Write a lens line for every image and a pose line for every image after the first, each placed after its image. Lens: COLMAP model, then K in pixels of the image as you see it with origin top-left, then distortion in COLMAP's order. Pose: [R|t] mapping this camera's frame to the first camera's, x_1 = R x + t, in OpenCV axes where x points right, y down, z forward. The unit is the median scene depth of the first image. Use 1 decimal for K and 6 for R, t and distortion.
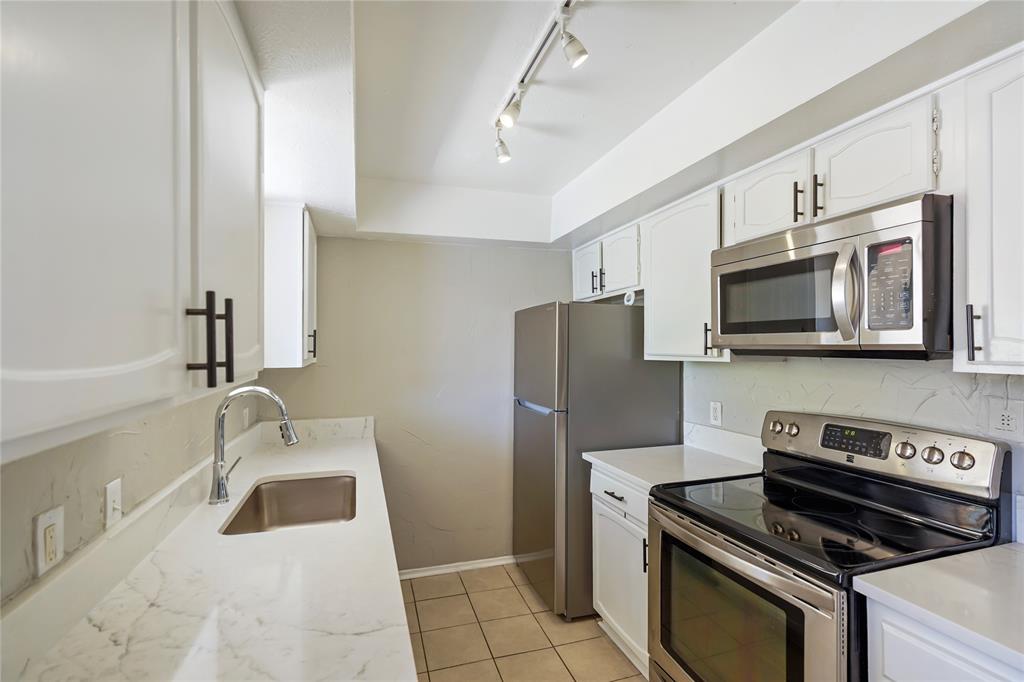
lens RADIAL K [[465.5, 0, 508.9], [0, 465.5, 347.7], [0, 0, 1]] dist [-0.001265, 0.000823]
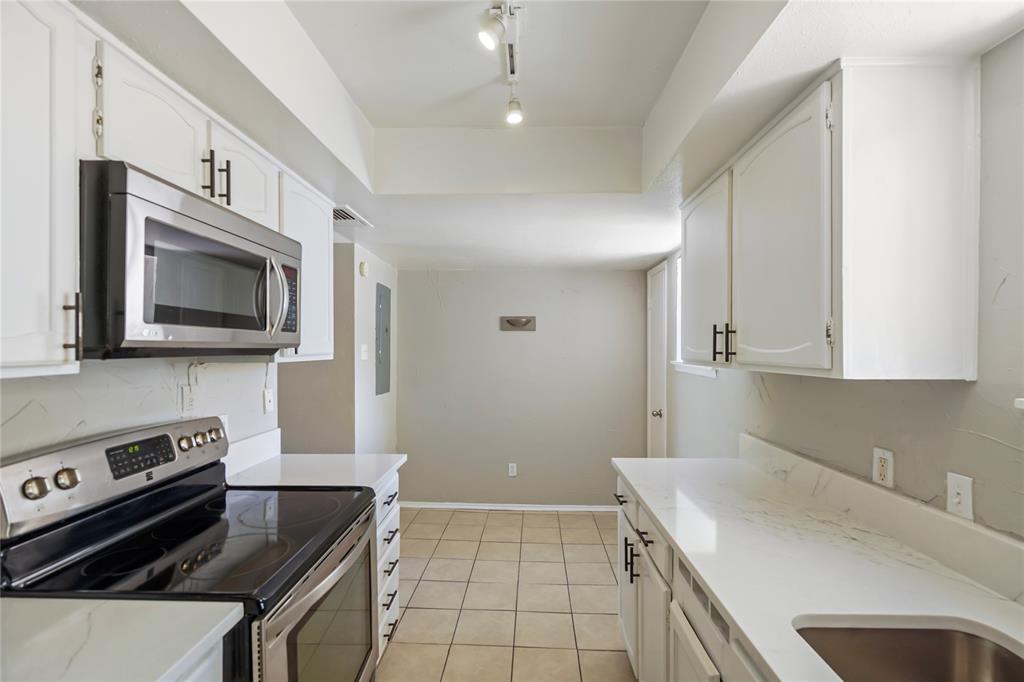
lens RADIAL K [[465.5, 0, 508.9], [0, 465.5, 347.7], [0, 0, 1]] dist [-0.001265, 0.000823]
pose [[-0.941400, -0.000430, 0.337292, -0.143801], [-0.000123, 1.000000, 0.000932, 0.001945], [-0.337293, 0.000836, -0.941399, 1.306580]]
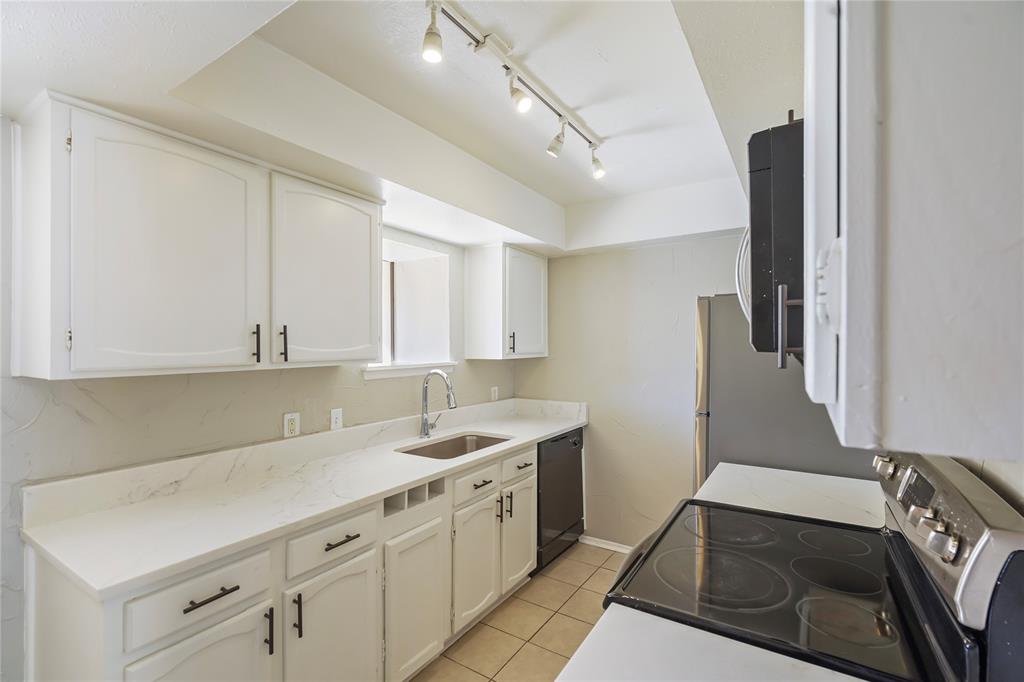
lens RADIAL K [[461.1, 0, 512.9], [0, 461.1, 344.6], [0, 0, 1]] dist [-0.000929, 0.000104]
pose [[0.639256, -0.001071, -0.768993, 0.723648], [0.002628, 0.999996, 0.000791, -0.003374], [0.768989, -0.002527, 0.639257, 0.155617]]
